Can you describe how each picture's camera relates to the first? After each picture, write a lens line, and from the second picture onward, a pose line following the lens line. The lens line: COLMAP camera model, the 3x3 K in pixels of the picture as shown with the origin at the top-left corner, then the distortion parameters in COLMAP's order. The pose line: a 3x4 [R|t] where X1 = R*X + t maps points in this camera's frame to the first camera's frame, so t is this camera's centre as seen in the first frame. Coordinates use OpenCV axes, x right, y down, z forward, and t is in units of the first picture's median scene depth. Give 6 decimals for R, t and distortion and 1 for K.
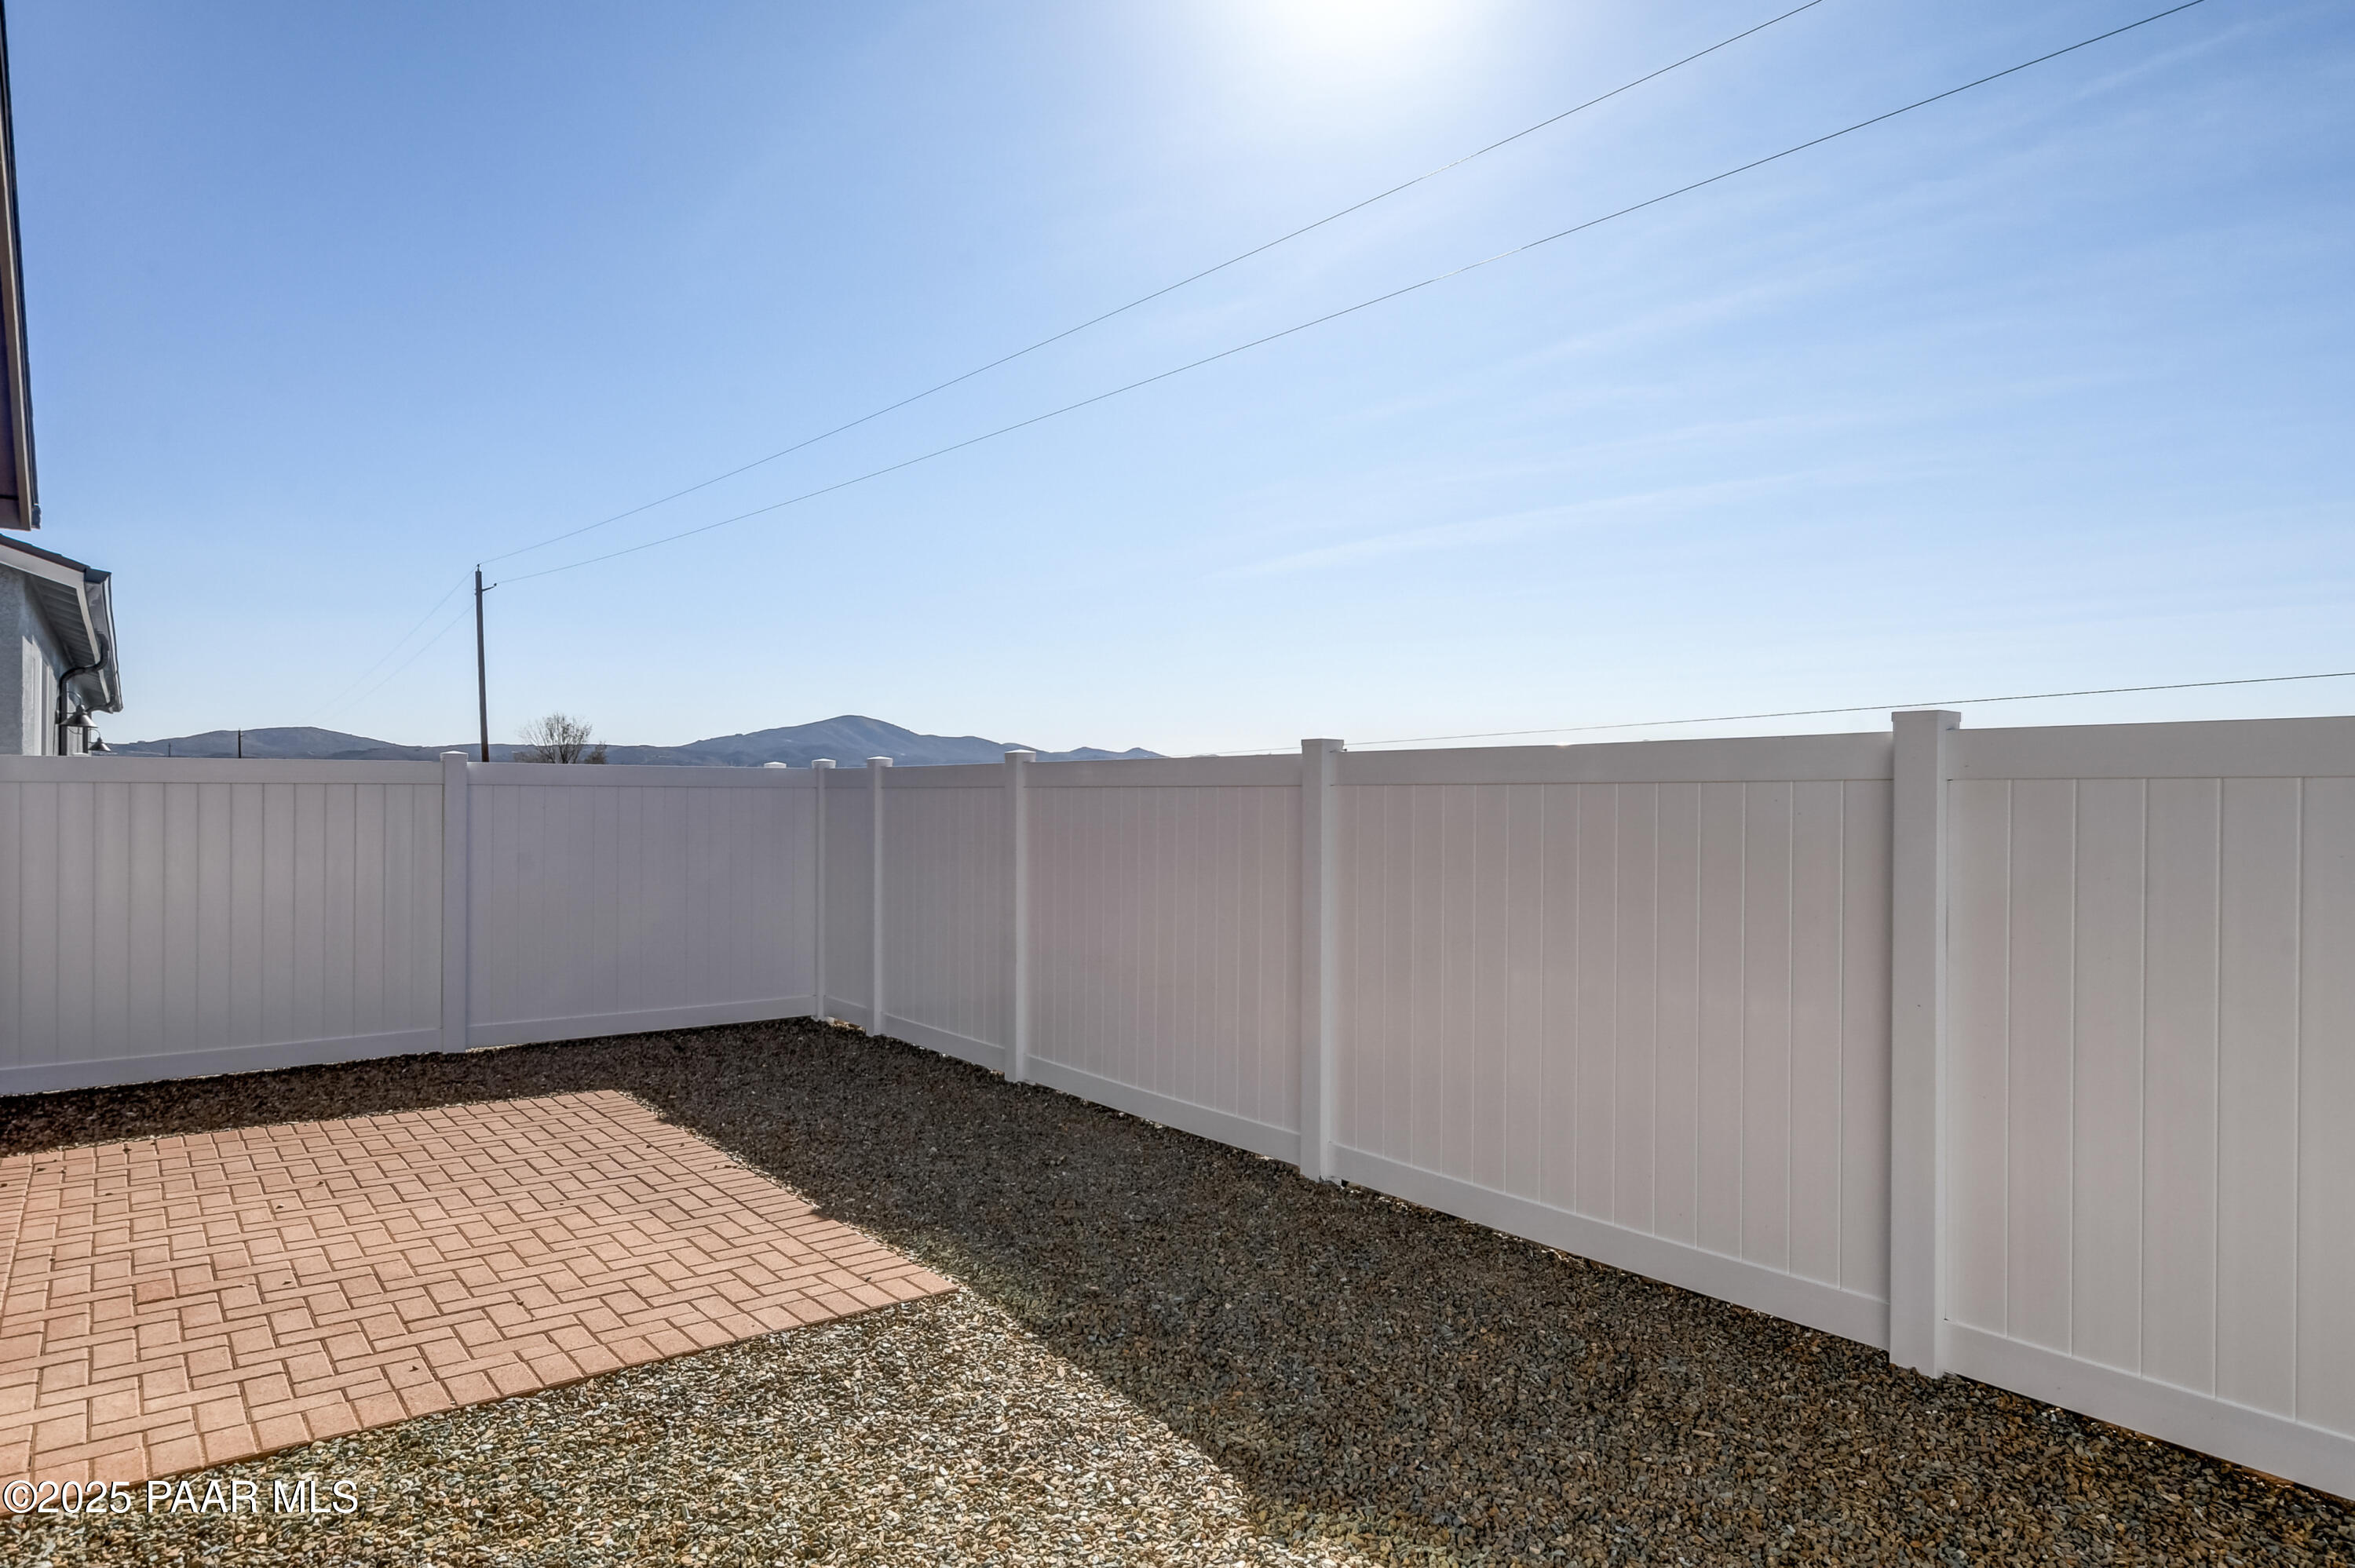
lens RADIAL K [[1419.7, 0, 1177.5], [0, 1419.7, 784.0], [0, 0, 1]] dist [0.001697, 0.000659]
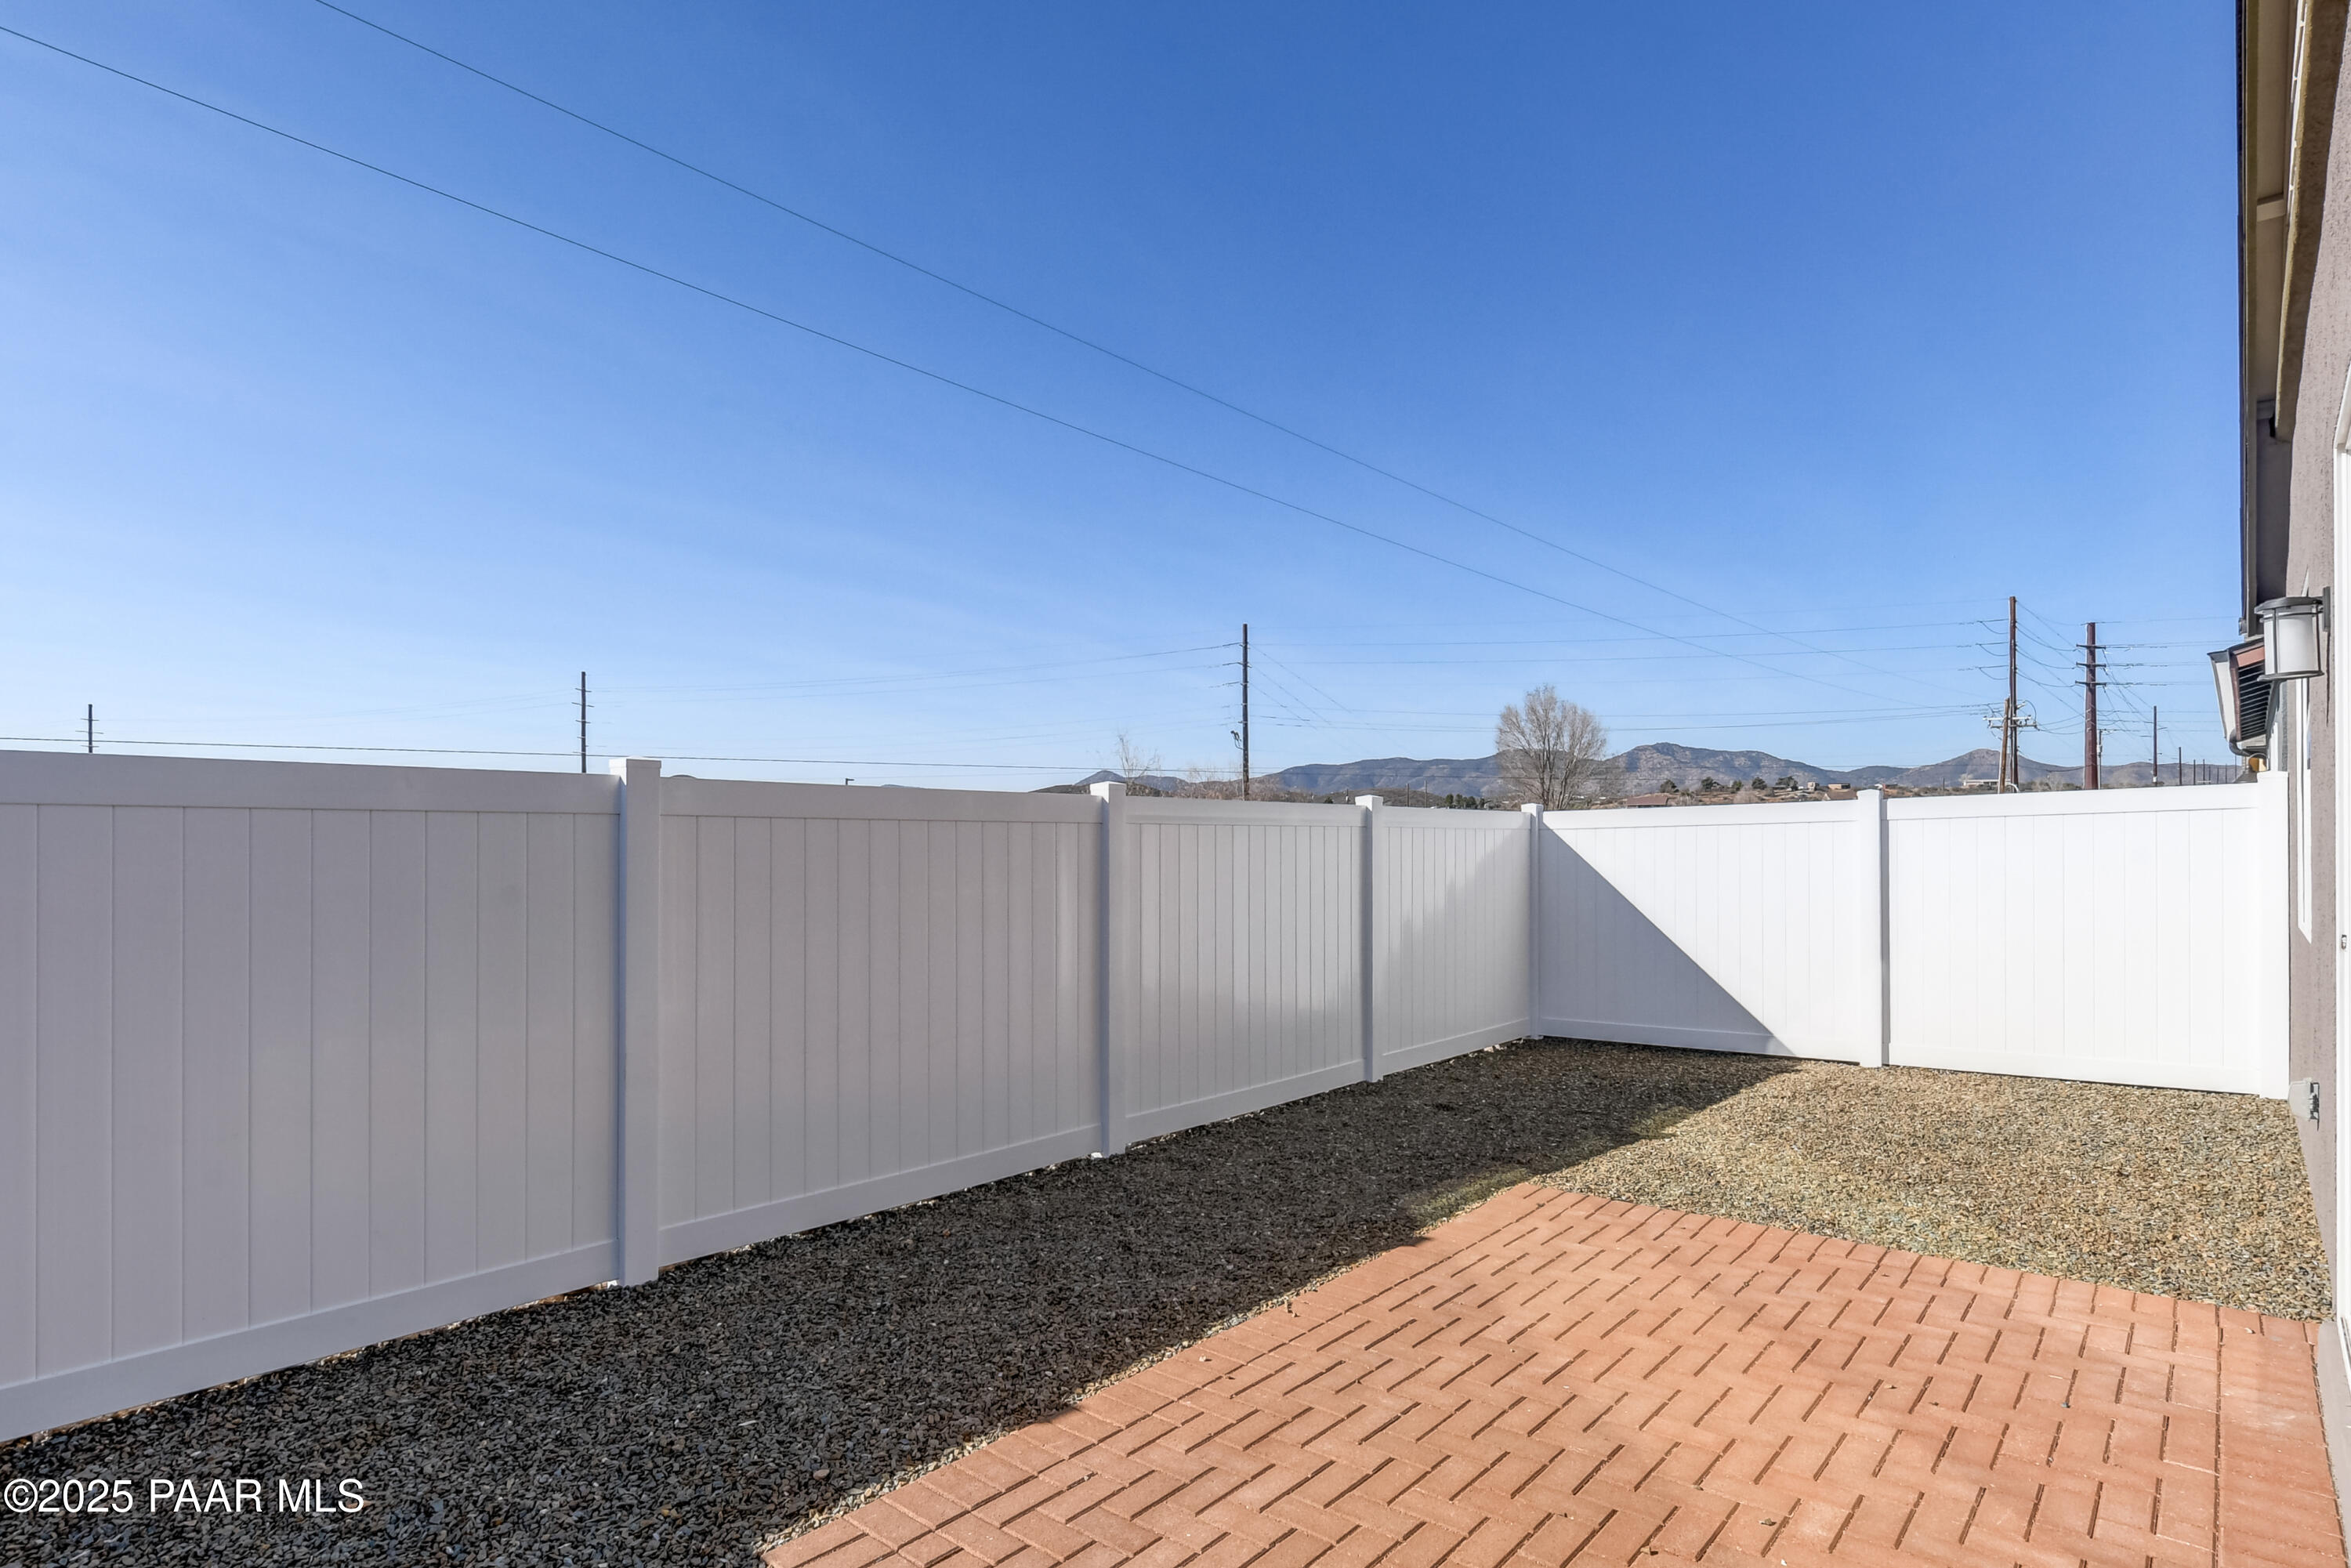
lens RADIAL K [[1211.3, 0, 1181.1], [0, 1211.3, 833.2], [0, 0, 1]] dist [-0.001591, -0.000298]
pose [[-0.240738, -0.006144, 0.970571, -0.790984], [-0.043131, 0.999060, -0.004374, -0.002496], [-0.969631, -0.042915, -0.240776, 1.001718]]
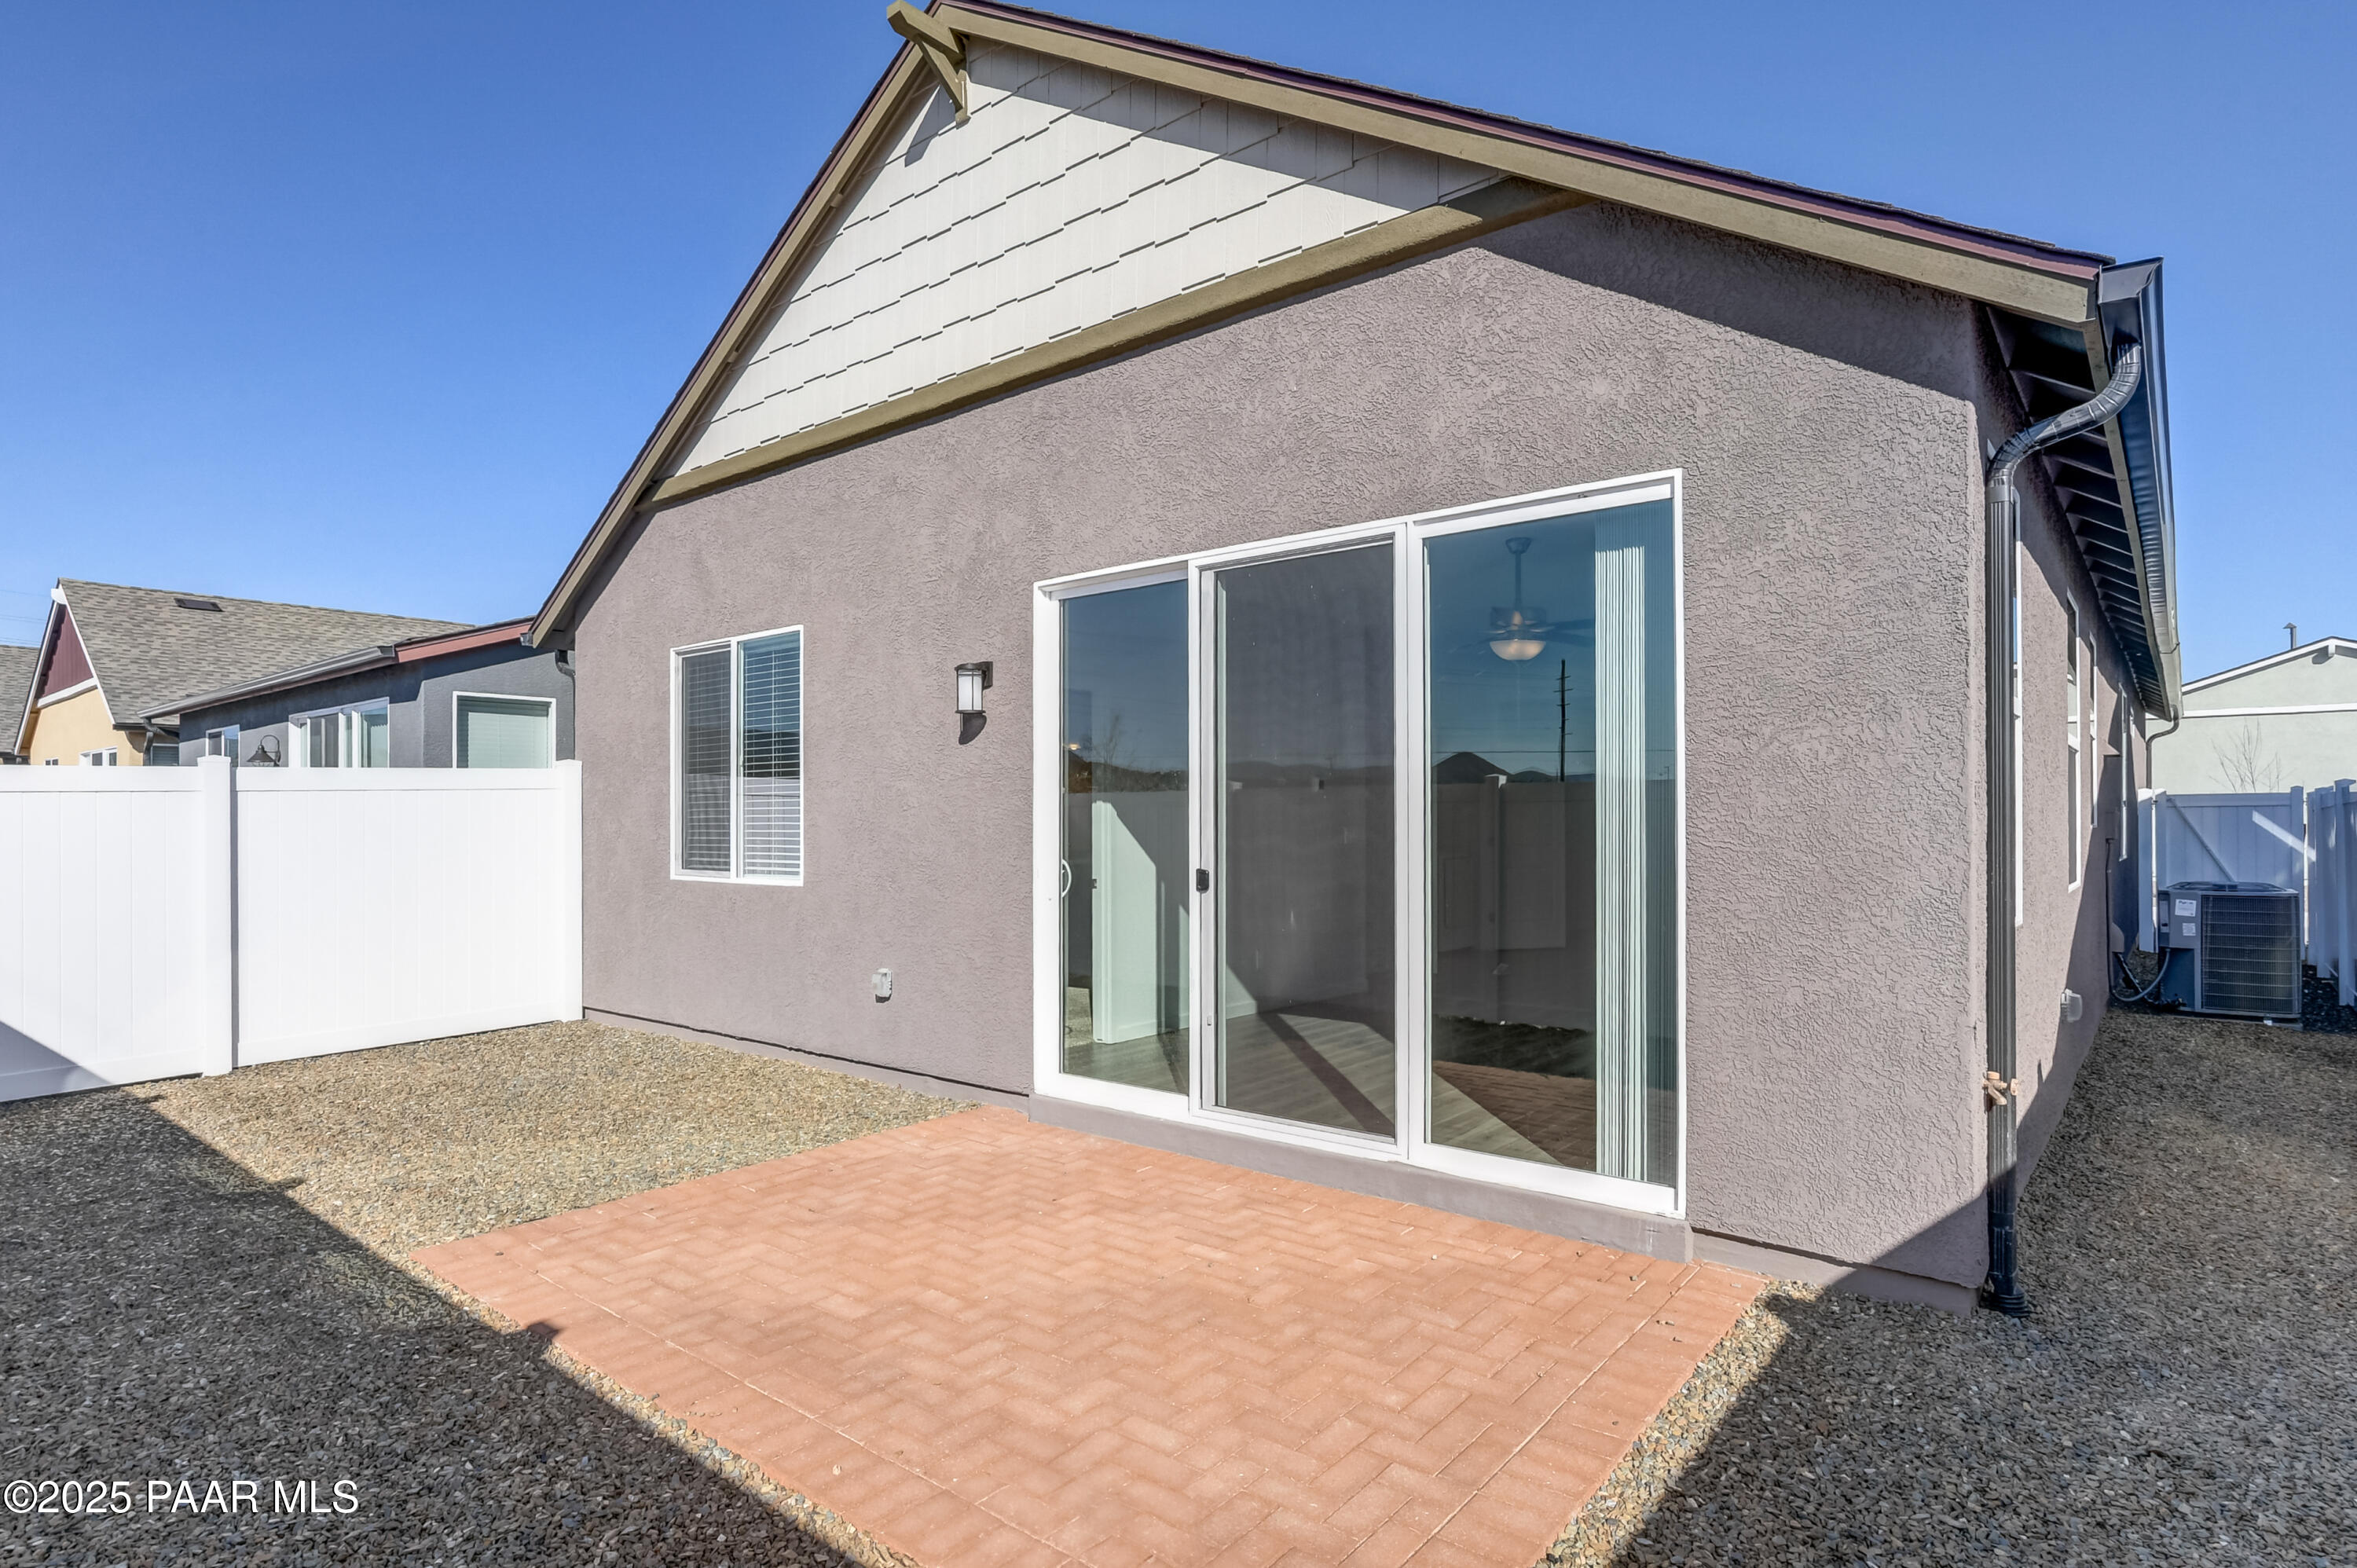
lens RADIAL K [[1214.4, 0, 1184.2], [0, 1214.4, 833.3], [0, 0, 1]] dist [-0.001591, -0.000298]
pose [[-0.963991, -0.014811, -0.265521, -0.298918], [-0.005418, 0.999334, -0.036074, 0.020128], [0.265879, -0.033336, -0.963430, 1.282671]]
